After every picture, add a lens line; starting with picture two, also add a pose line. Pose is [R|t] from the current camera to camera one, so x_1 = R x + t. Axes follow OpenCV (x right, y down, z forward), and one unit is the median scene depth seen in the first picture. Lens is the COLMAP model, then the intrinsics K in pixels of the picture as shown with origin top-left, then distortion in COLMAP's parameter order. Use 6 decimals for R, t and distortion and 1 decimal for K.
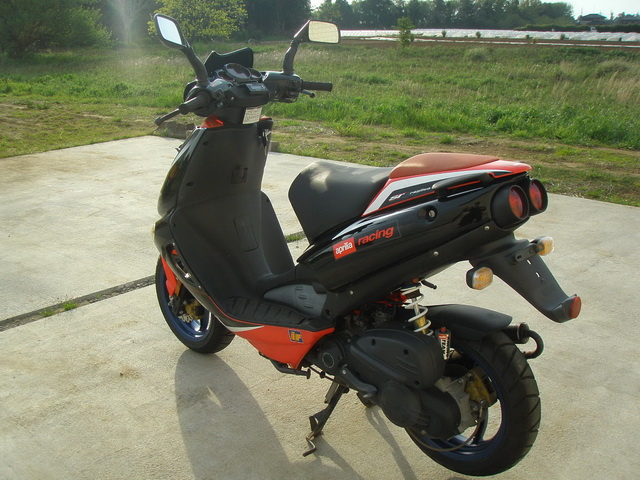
lens RADIAL K [[712.2, 0, 303.5], [0, 712.2, 241.1], [0, 0, 1]] dist [-0.139021, 0.000000]
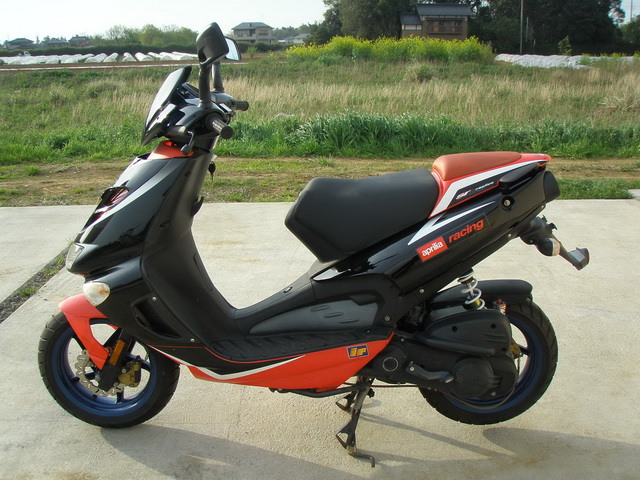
lens RADIAL K [[712.2, 0, 320.1], [0, 712.2, 240.7], [0, 0, 1]] dist [-0.139021, 0.000000]
pose [[0.708741, -0.168095, 0.685150, -0.718998], [0.191320, 0.980600, 0.042673, -0.072615], [-0.679031, 0.100838, 0.727151, 0.304026]]
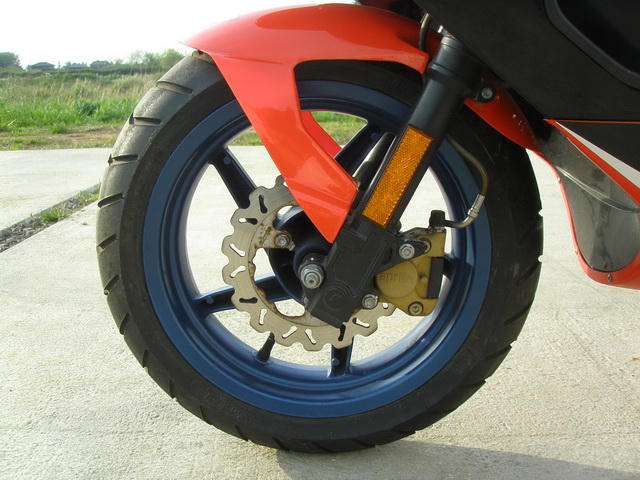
lens RADIAL K [[712.2, 0, 319.5], [0, 712.2, 238.4], [0, 0, 1]] dist [-0.139021, 0.000000]
pose [[0.726377, -0.131601, 0.674580, -0.464571], [0.180257, 0.983617, -0.002208, 0.102957], [-0.663237, 0.123201, 0.738199, 1.118162]]
